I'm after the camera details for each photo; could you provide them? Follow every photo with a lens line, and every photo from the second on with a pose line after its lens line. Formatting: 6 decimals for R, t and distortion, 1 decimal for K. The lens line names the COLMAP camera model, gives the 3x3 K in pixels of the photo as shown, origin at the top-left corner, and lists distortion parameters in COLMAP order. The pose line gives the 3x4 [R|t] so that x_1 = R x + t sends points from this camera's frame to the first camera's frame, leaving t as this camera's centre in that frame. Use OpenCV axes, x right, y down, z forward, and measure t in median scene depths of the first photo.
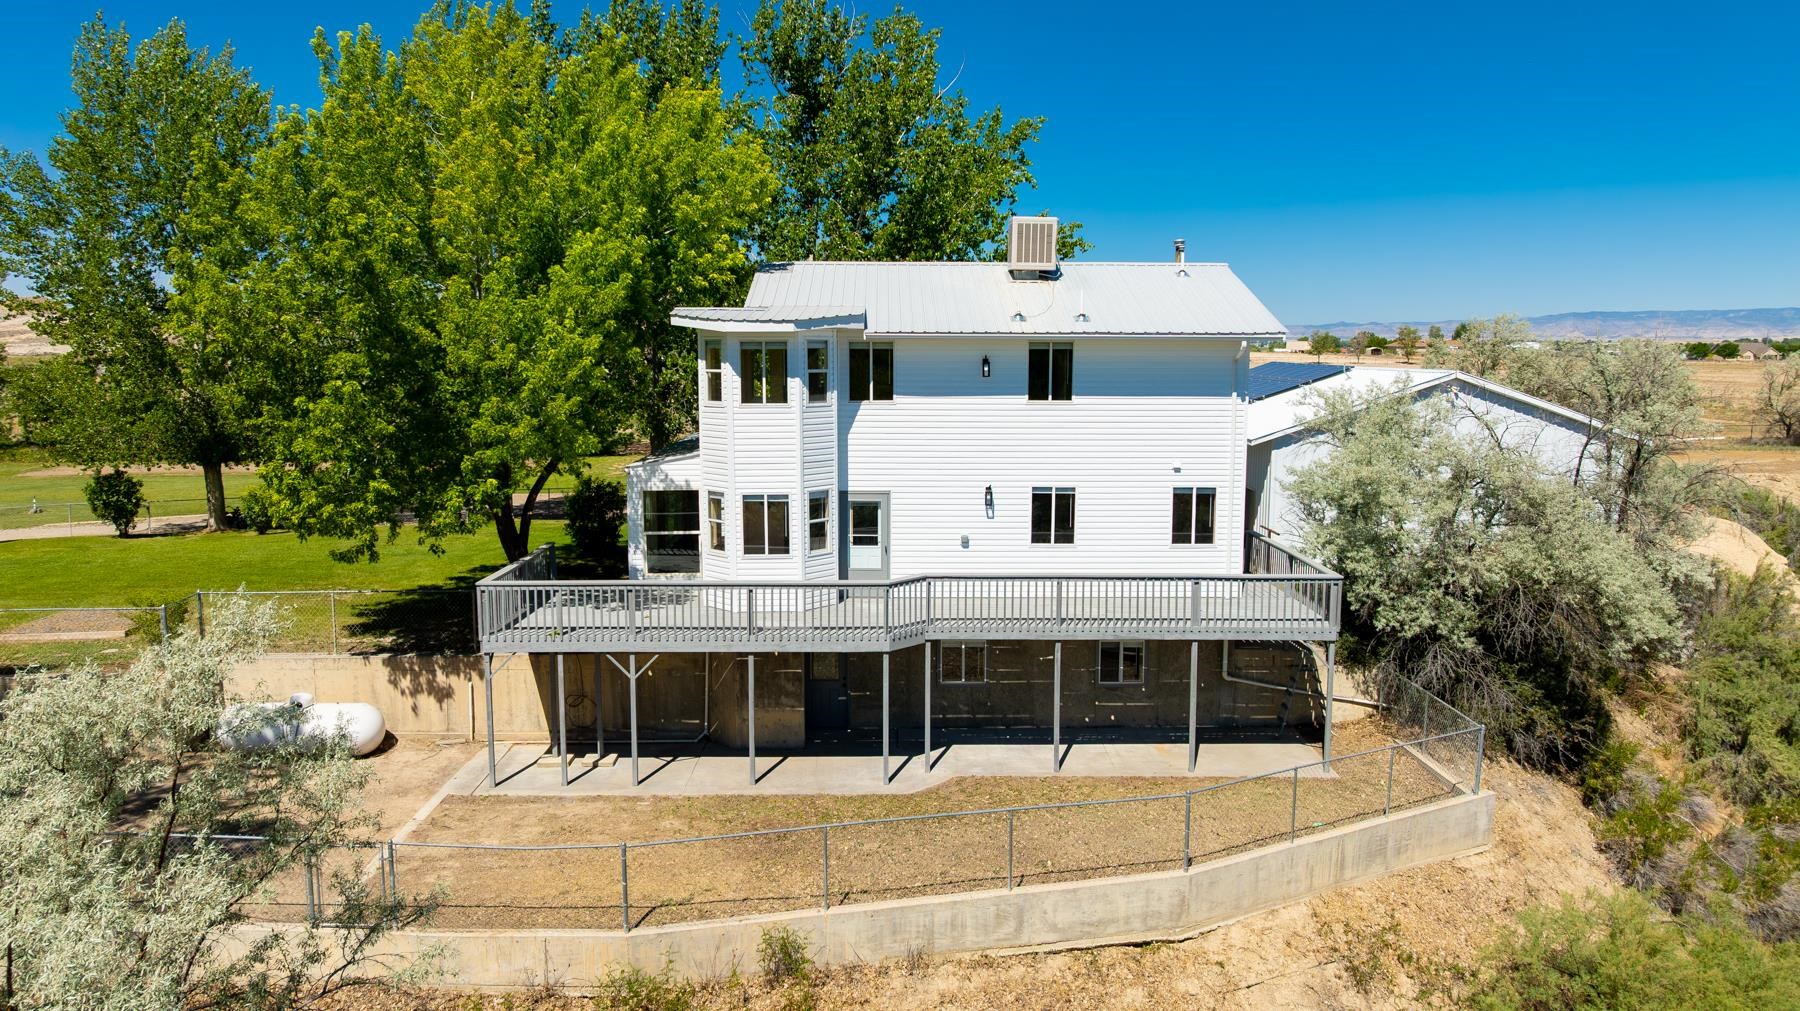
lens RADIAL K [[1252.3, 0, 906.3], [0, 1252.3, 501.0], [0, 0, 1]] dist [-0.002750, -0.000996]
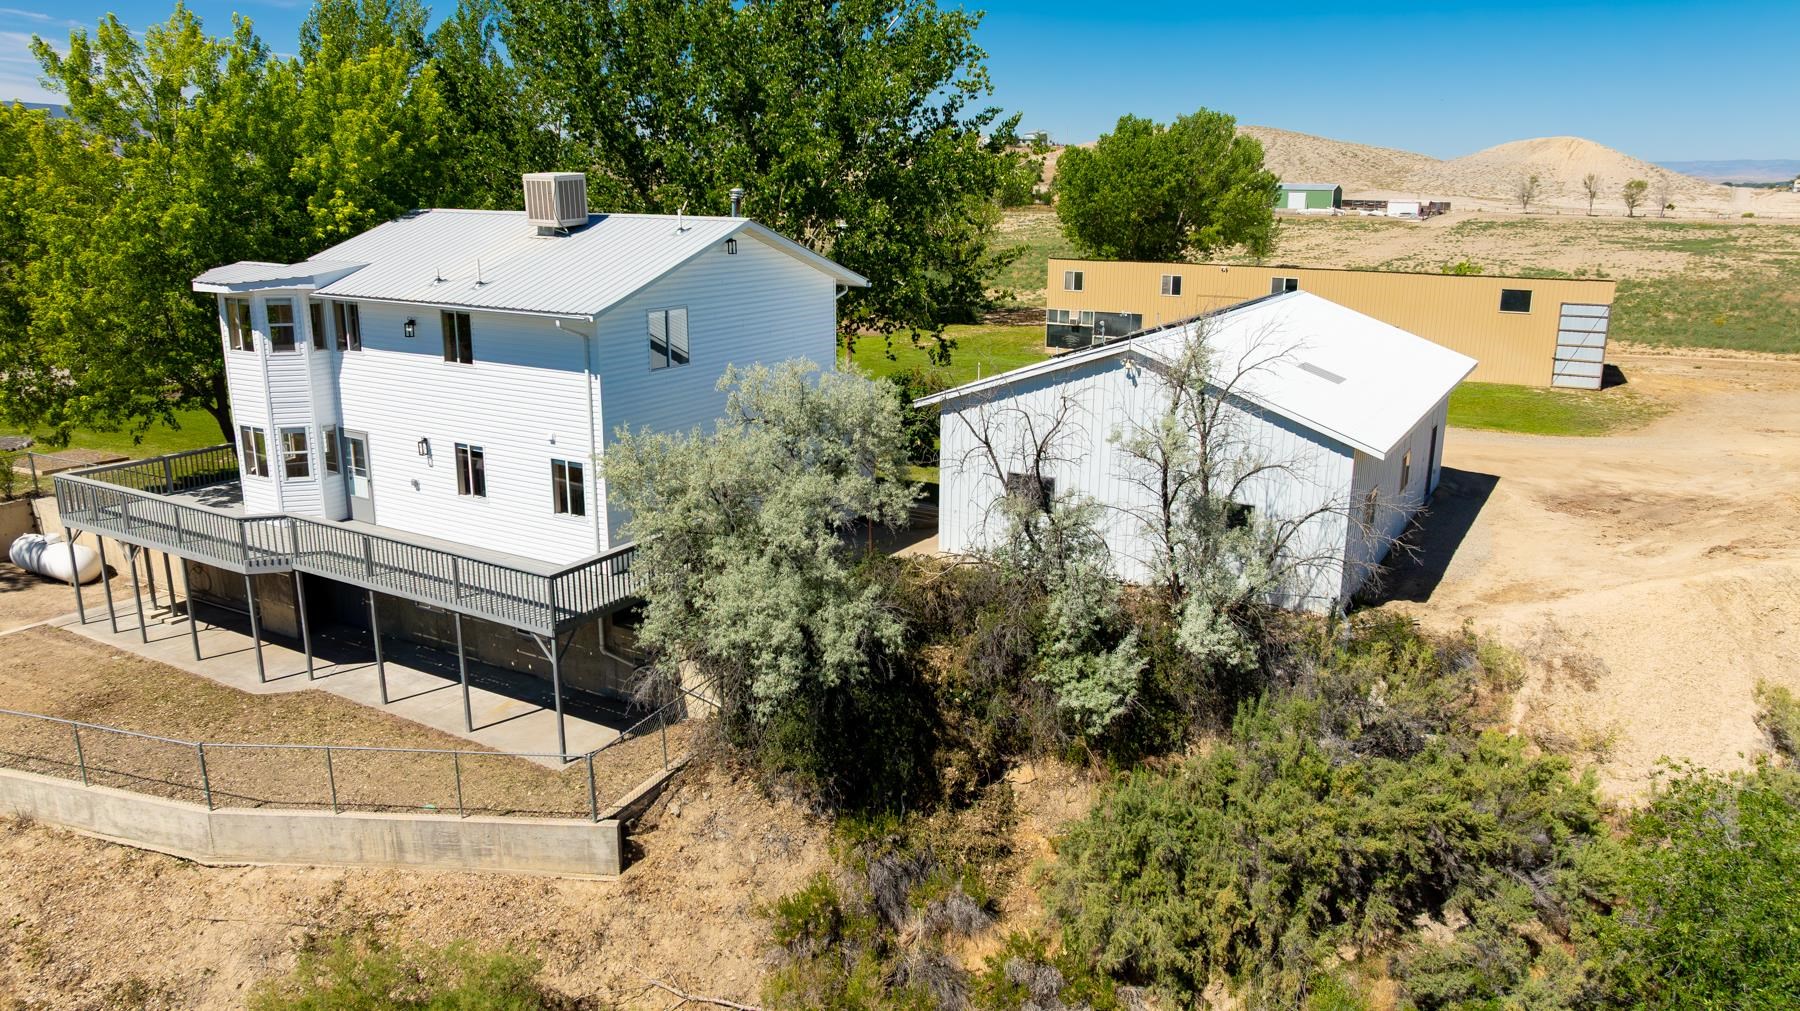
lens RADIAL K [[1252.3, 0, 906.3], [0, 1252.3, 501.0], [0, 0, 1]] dist [-0.002750, -0.000996]
pose [[0.851214, 0.134833, -0.507204, 0.987332], [-0.069368, 0.986861, 0.145925, -0.146009], [0.520215, -0.089030, 0.849382, 0.292604]]
